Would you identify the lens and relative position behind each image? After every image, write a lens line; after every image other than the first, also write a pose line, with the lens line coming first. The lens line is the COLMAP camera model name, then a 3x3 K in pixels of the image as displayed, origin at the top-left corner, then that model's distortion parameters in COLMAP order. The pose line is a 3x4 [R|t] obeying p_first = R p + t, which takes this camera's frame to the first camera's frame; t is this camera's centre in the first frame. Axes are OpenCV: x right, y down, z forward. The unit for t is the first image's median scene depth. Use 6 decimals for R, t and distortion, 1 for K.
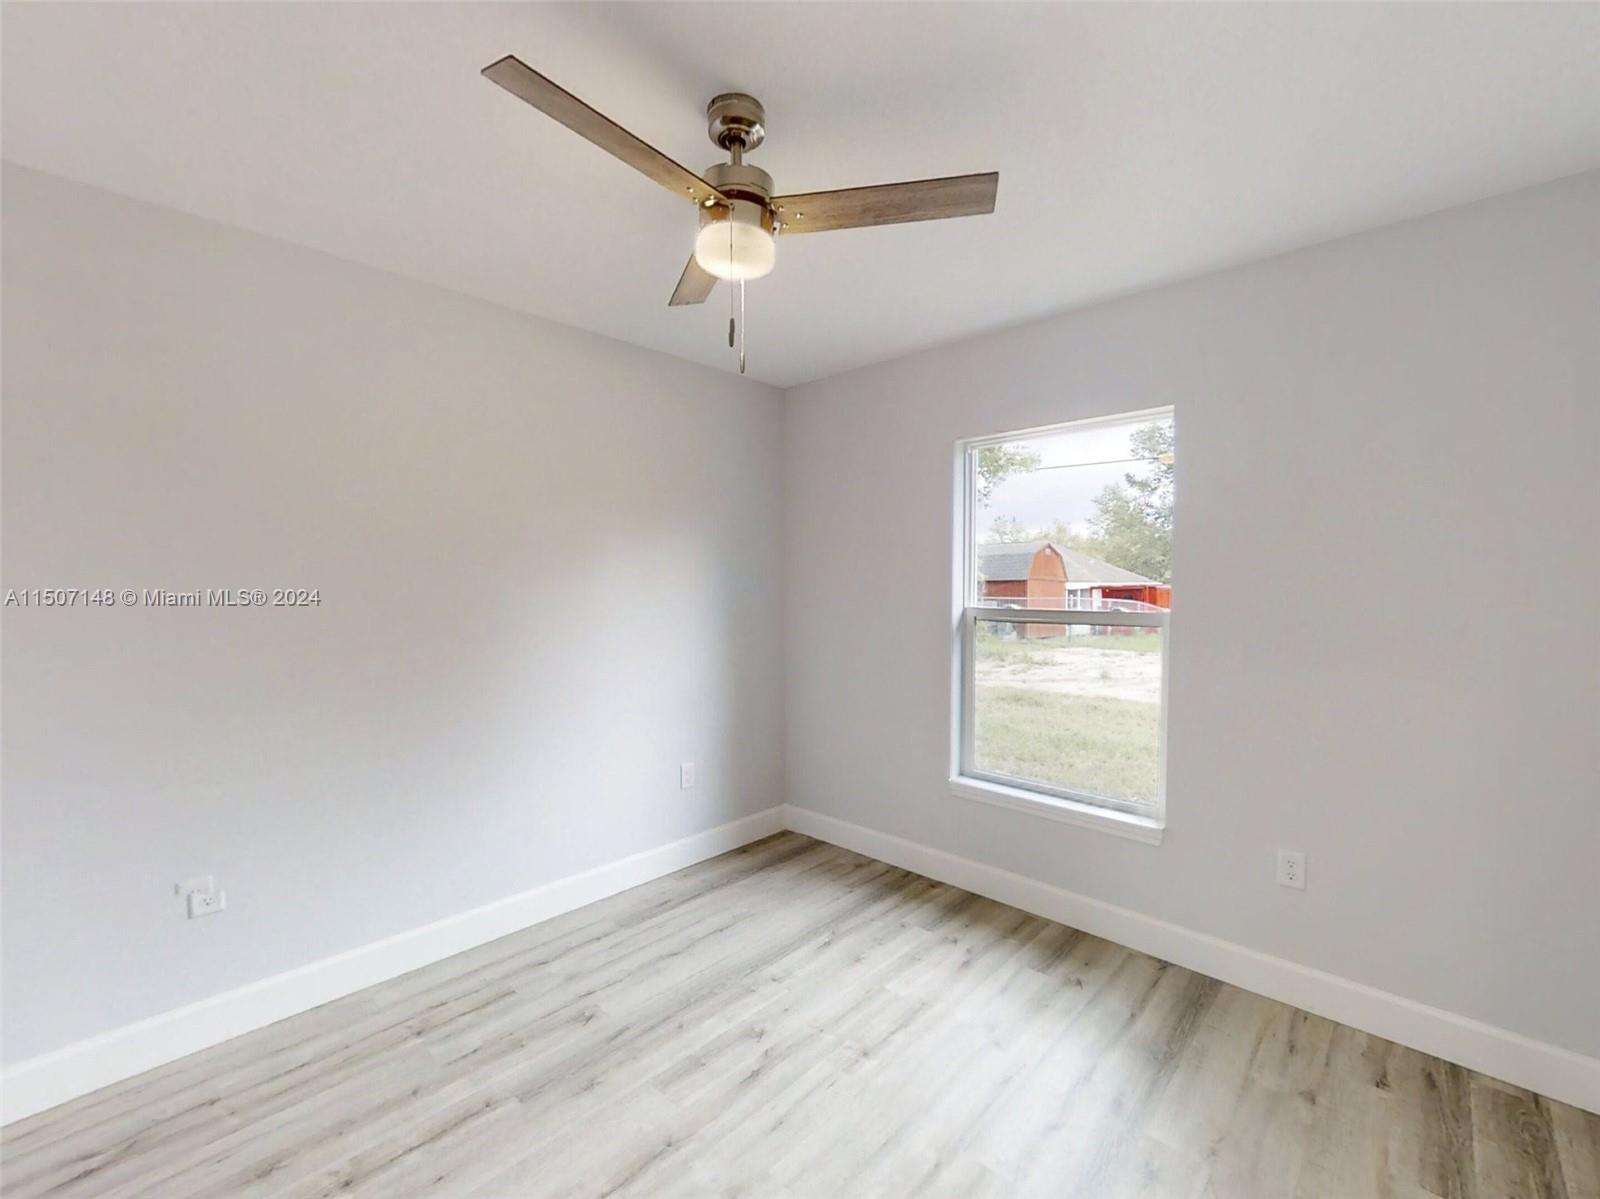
lens RADIAL K [[681.4, 0, 828.5], [0, 681.4, 611.6], [0, 0, 1]] dist [0.003019, -0.001254]
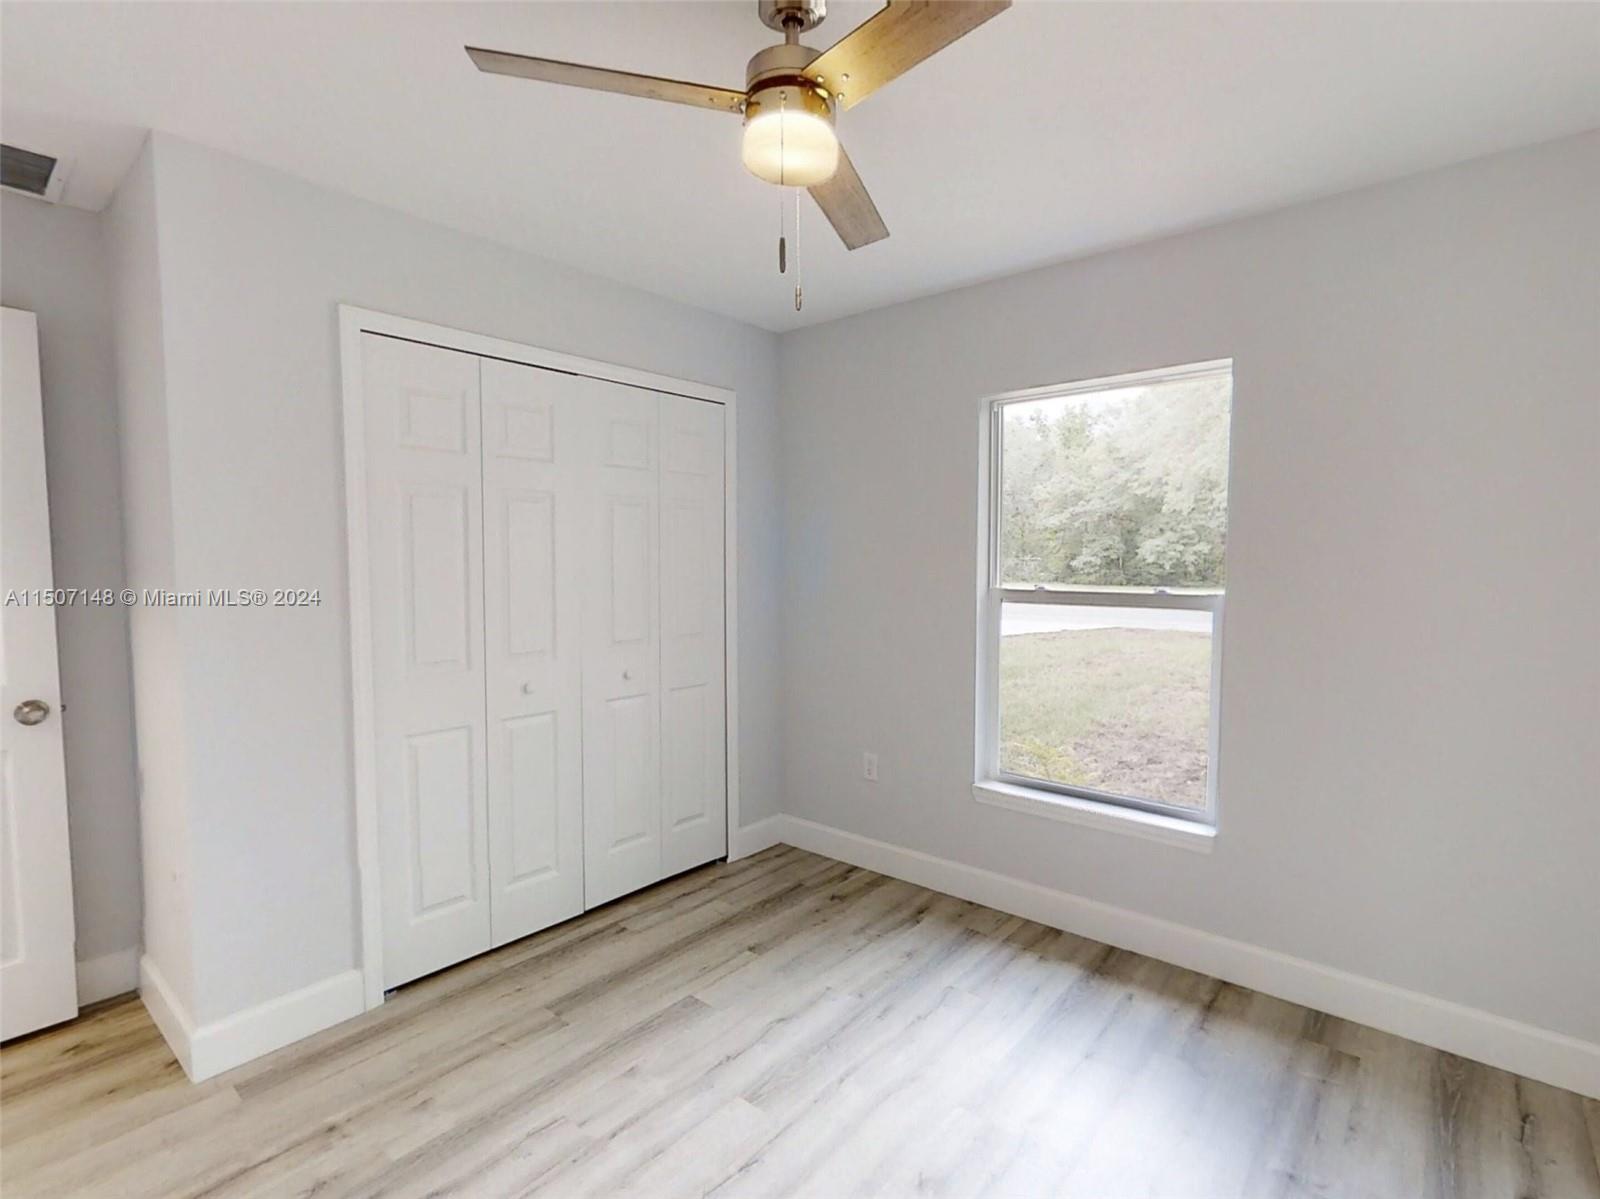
lens RADIAL K [[734.8, 0, 802.1], [0, 734.8, 596.4], [0, 0, 1]] dist [-0.020289, 0.000150]
pose [[0.998813, -0.005619, 0.048383, -0.095600], [0.005111, 0.999931, 0.010607, -0.007359], [-0.048439, -0.010347, 0.998773, 0.074449]]
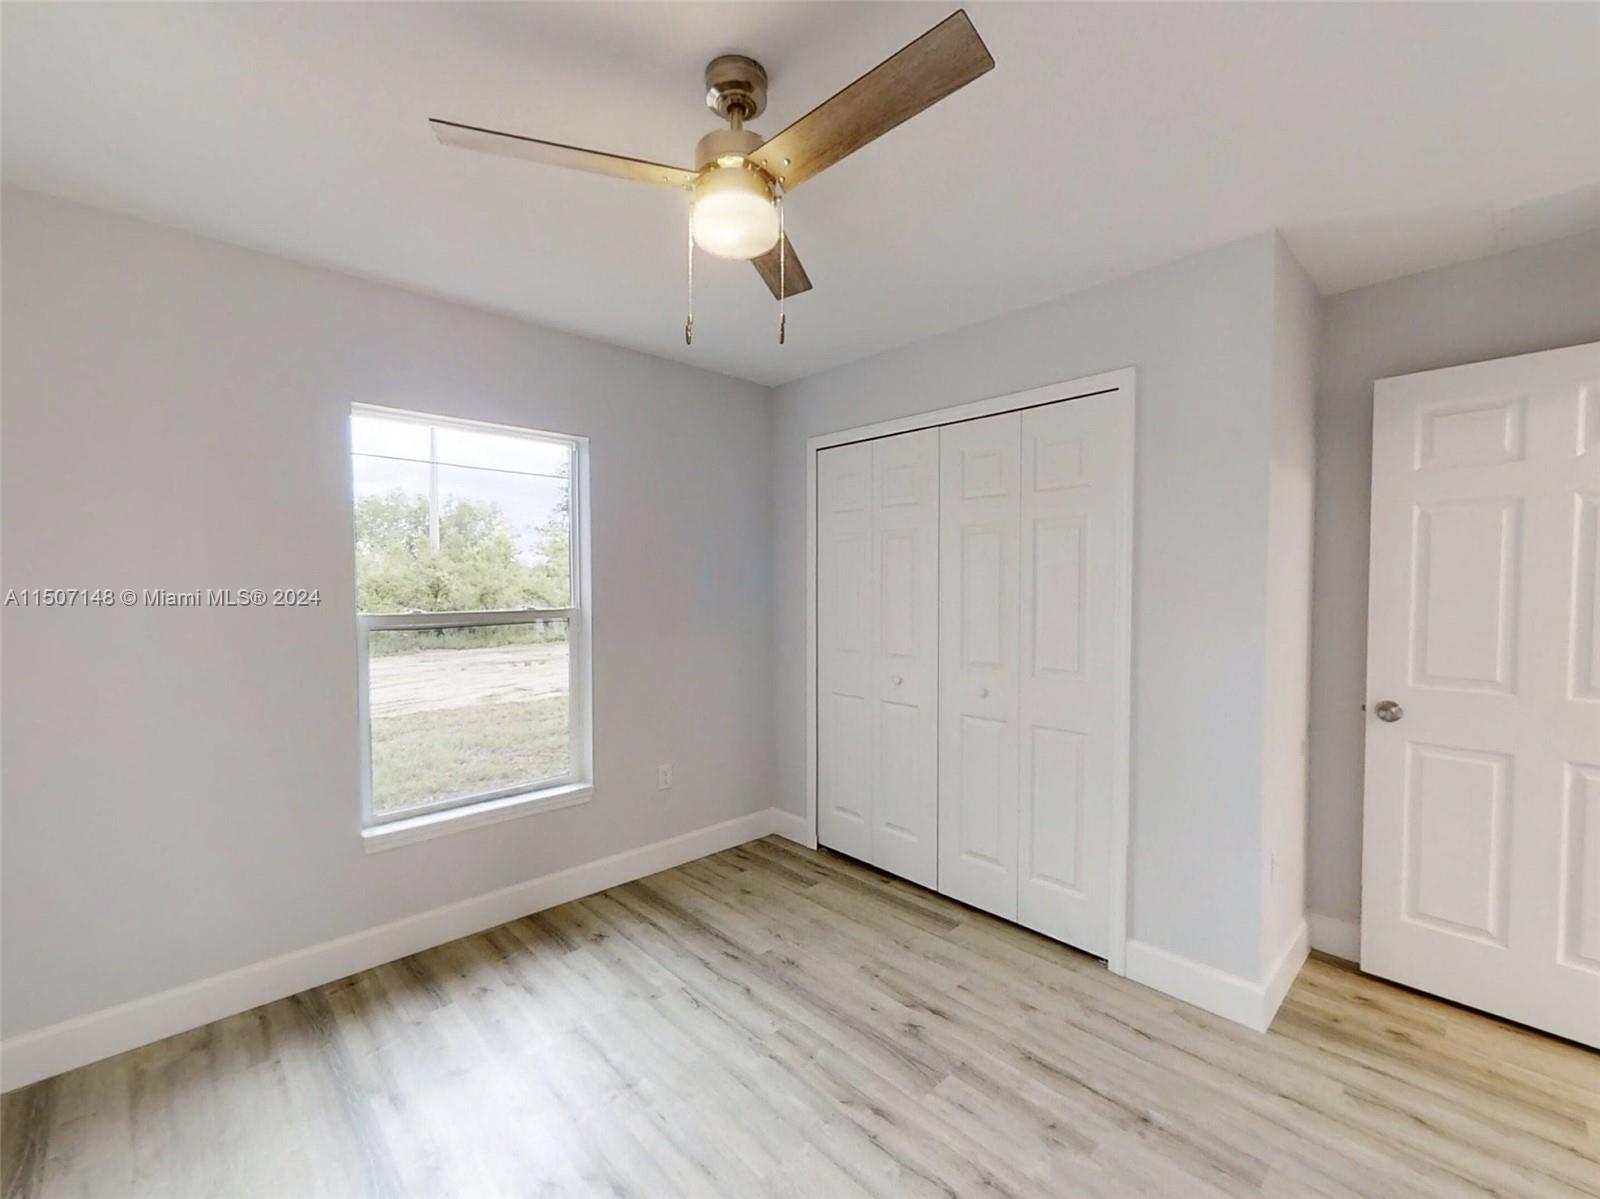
lens RADIAL K [[681.4, 0, 792.9], [0, 681.4, 593.4], [0, 0, 1]] dist [0.003019, -0.001254]
pose [[0.072290, -0.020713, 0.997169, -0.706085], [0.040961, 0.999003, 0.017782, -0.031594], [-0.996542, 0.039559, 0.073066, 0.554595]]
